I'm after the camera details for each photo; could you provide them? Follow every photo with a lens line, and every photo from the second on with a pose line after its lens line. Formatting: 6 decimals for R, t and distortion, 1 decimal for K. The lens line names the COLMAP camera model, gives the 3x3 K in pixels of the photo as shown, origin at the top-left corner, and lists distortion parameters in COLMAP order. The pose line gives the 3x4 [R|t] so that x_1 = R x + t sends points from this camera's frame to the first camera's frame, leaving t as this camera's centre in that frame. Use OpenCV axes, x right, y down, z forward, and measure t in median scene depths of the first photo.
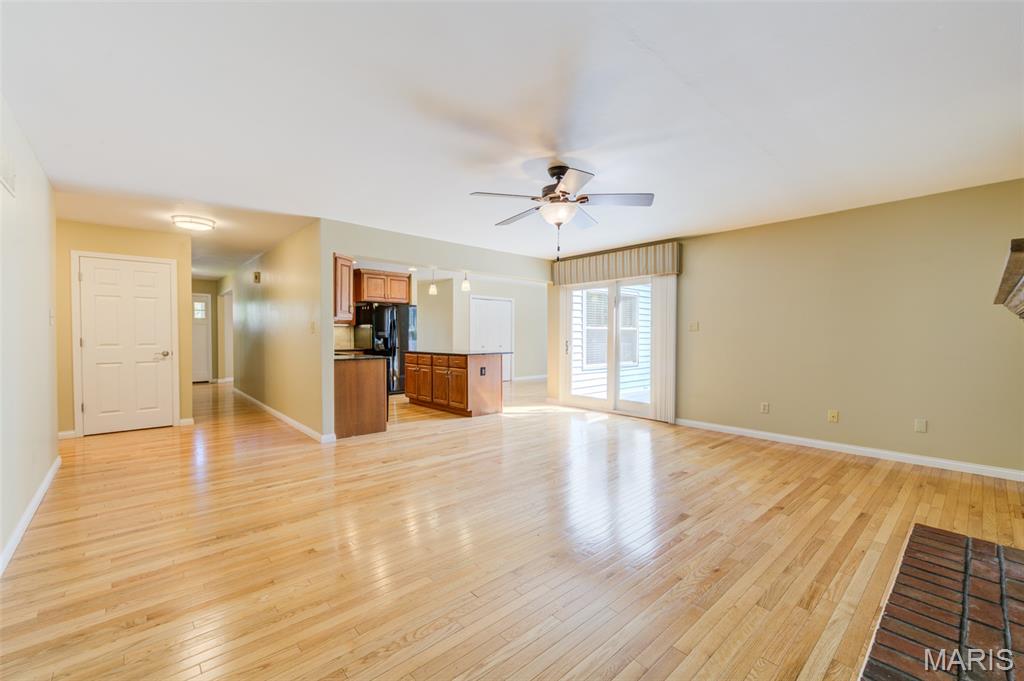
lens RADIAL K [[422.8, 0, 512.0], [0, 422.8, 340.5], [0, 0, 1]] dist [-0.000479, -0.000092]
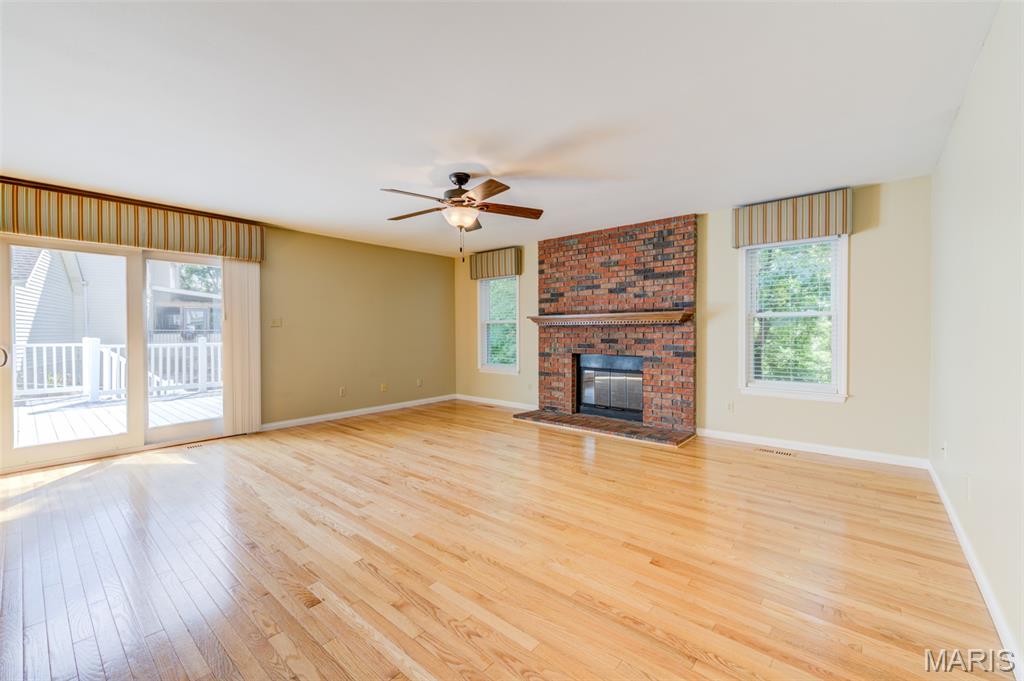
lens RADIAL K [[421.9, 0, 512.0], [0, 421.9, 340.5], [0, 0, 1]] dist [0.000185, 0.000004]
pose [[-0.130283, -0.025091, 0.991159, -0.570669], [0.015410, 0.999508, 0.027328, -0.009751], [-0.991357, 0.018834, -0.129832, 0.603657]]
